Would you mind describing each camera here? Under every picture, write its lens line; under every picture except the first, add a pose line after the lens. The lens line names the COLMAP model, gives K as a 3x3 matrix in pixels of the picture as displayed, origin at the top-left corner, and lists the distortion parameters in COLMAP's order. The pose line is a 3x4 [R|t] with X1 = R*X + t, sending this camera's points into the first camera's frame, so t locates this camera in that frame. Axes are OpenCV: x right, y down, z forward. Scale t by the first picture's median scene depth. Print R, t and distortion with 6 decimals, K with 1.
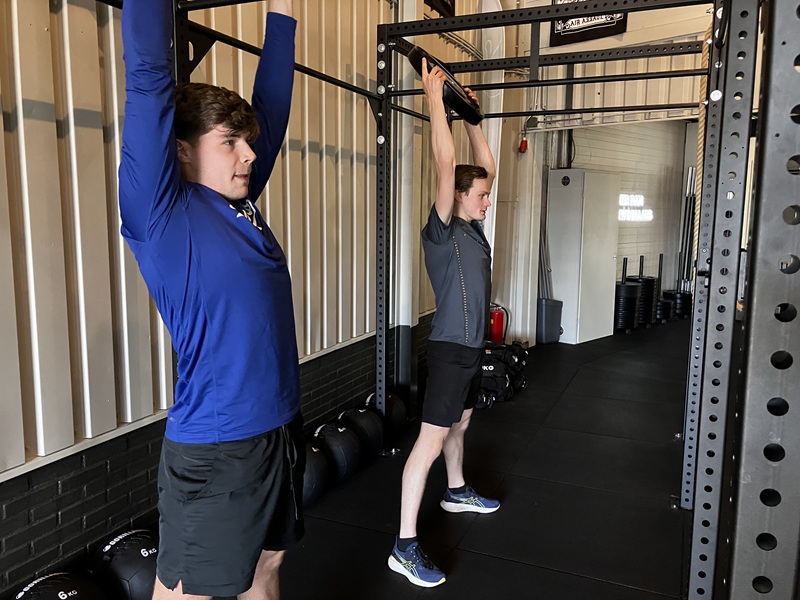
lens RADIAL K [[663.1, 0, 398.8], [0, 663.1, 301.8], [0, 0, 1]] dist [0.009793, -0.026595]
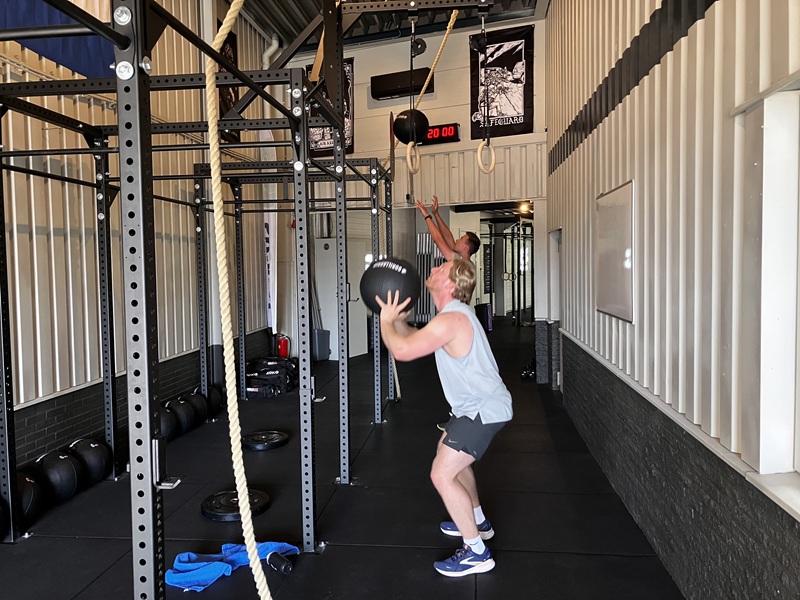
lens RADIAL K [[663.1, 0, 402.5], [0, 663.1, 301.3], [0, 0, 1]] dist [0.009793, -0.026595]
pose [[0.954017, -0.041279, 0.296896, -0.037855], [0.065713, 0.995180, -0.072790, 0.086142], [-0.292460, 0.088953, 0.952132, -0.683595]]
